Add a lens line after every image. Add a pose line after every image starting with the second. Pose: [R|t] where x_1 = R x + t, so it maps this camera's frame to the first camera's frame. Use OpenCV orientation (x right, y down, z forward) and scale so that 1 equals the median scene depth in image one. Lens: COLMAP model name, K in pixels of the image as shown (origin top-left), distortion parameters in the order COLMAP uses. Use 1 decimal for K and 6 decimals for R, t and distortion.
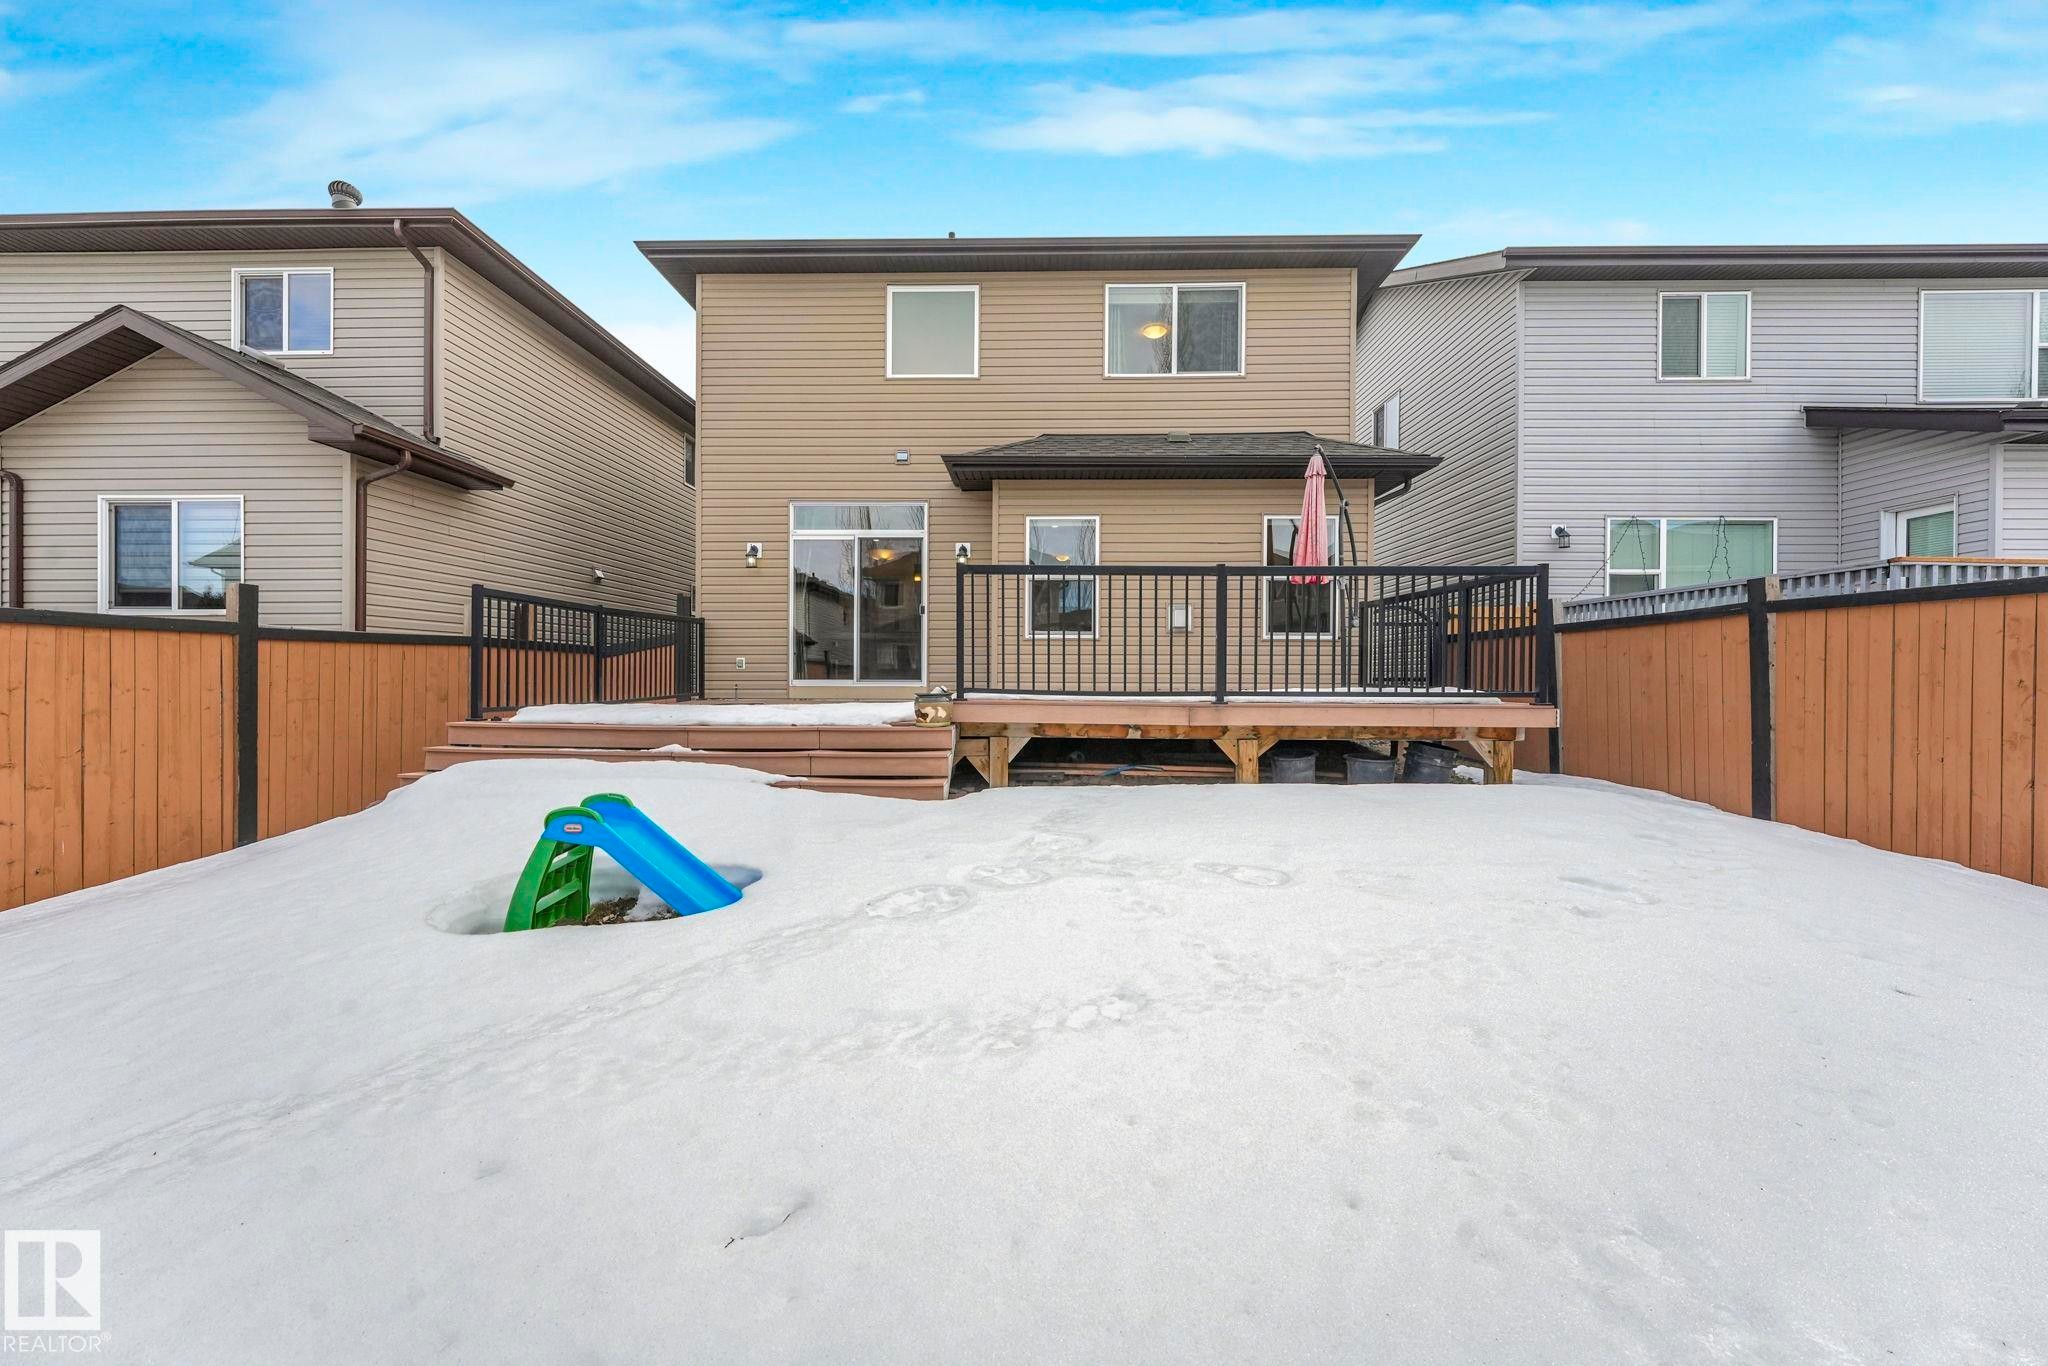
lens RADIAL K [[831.6, 0, 1021.4], [0, 831.6, 679.4], [0, 0, 1]] dist [-0.001651, -0.000821]
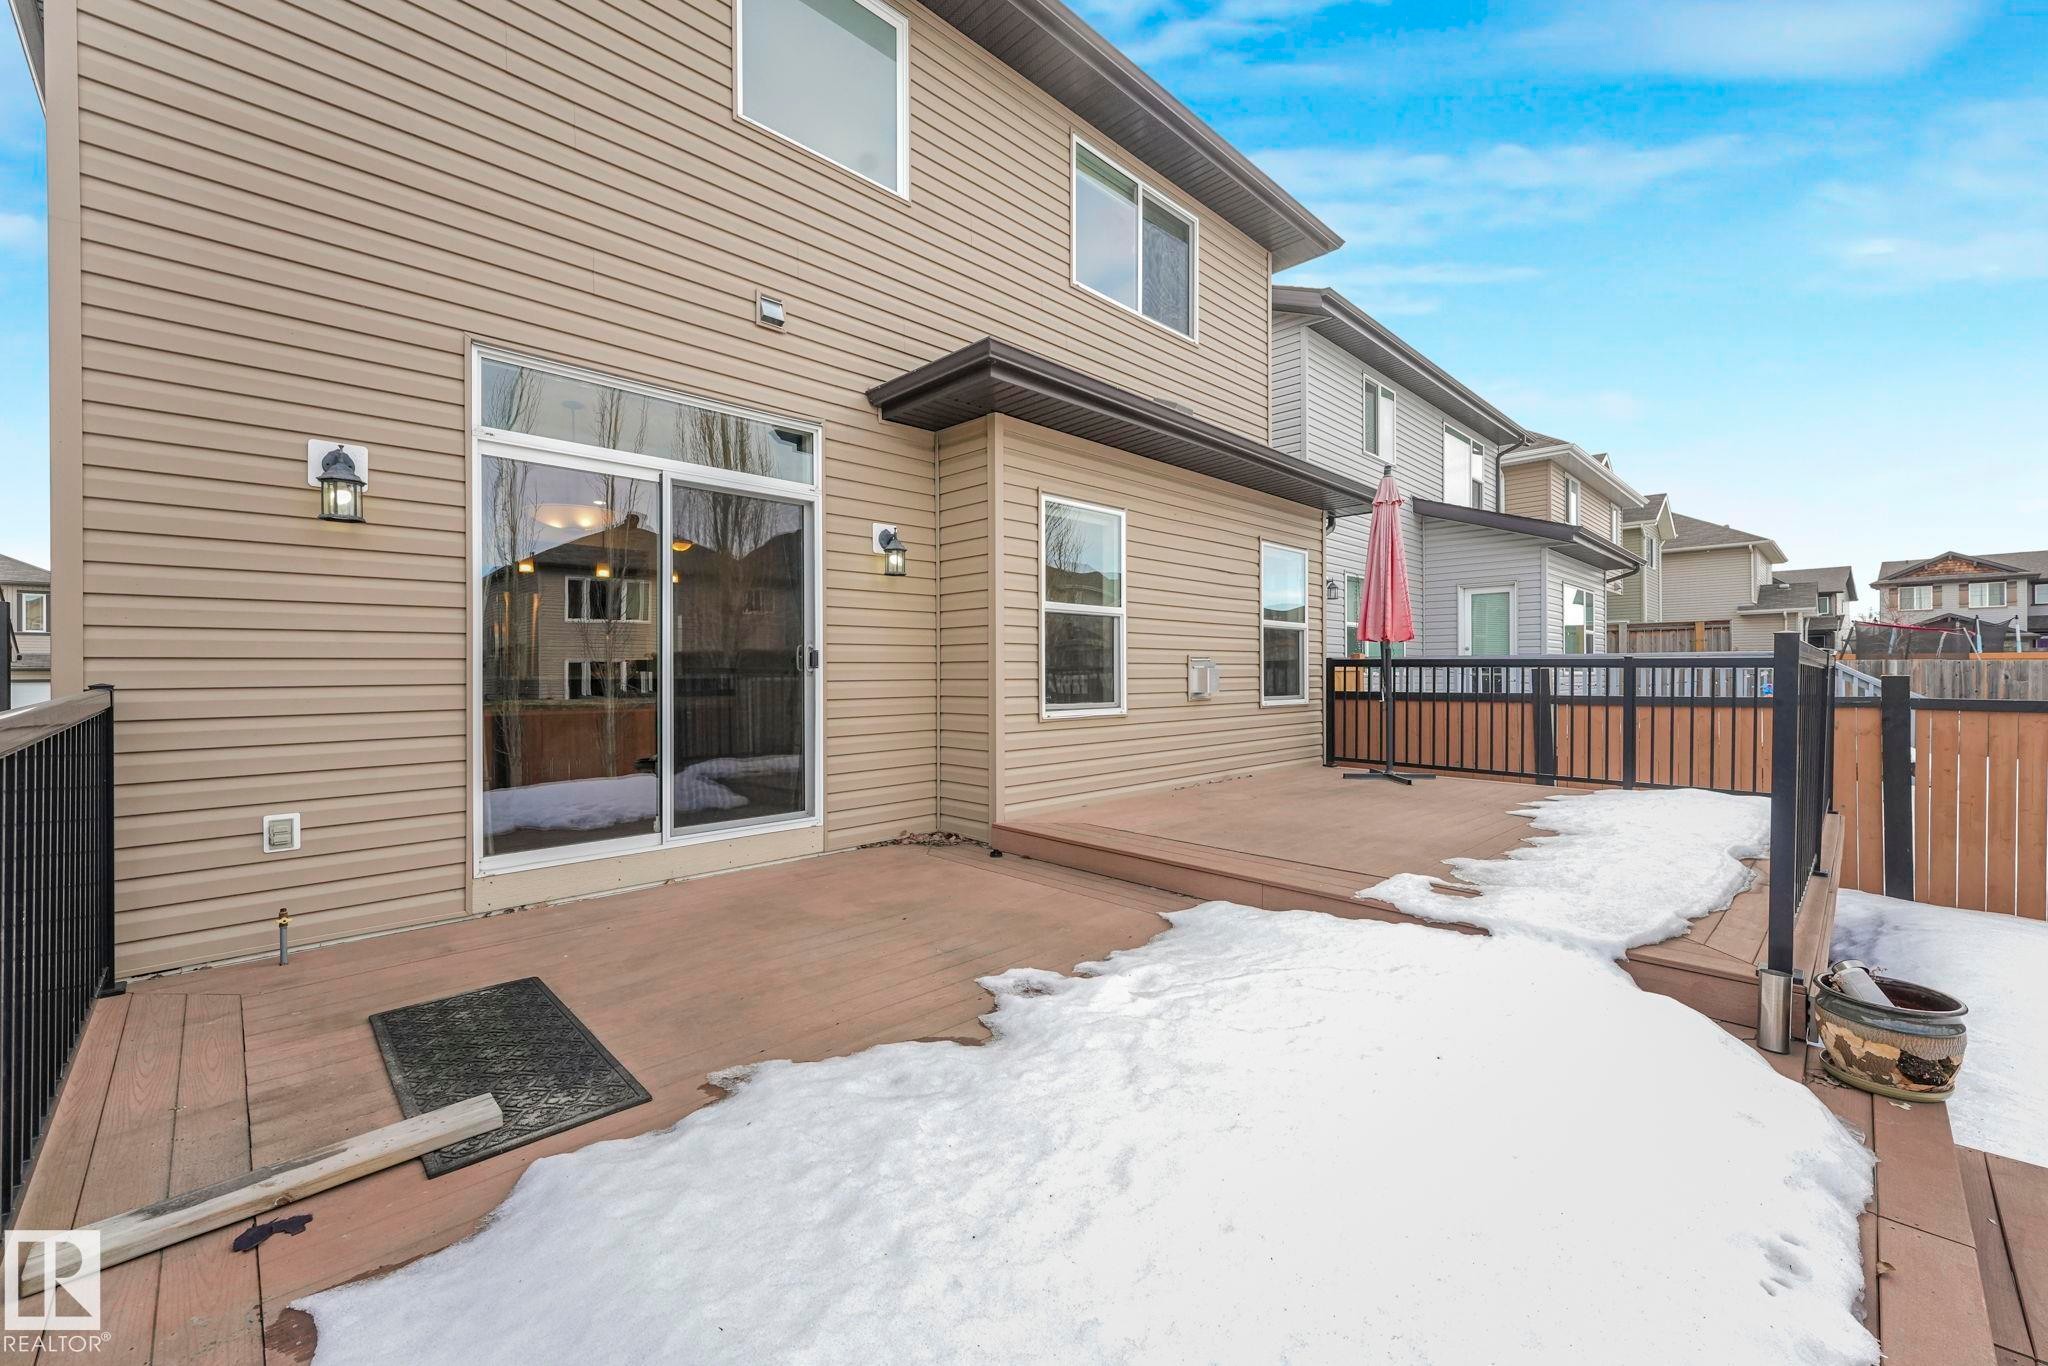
lens RADIAL K [[831.6, 0, 1029.2], [0, 831.6, 676.0], [0, 0, 1]] dist [-0.001651, -0.000821]
pose [[0.682331, -0.010784, 0.730964, -0.377129], [0.002905, 0.999923, 0.012040, -0.078624], [-0.731037, -0.006092, 0.682310, 0.595286]]
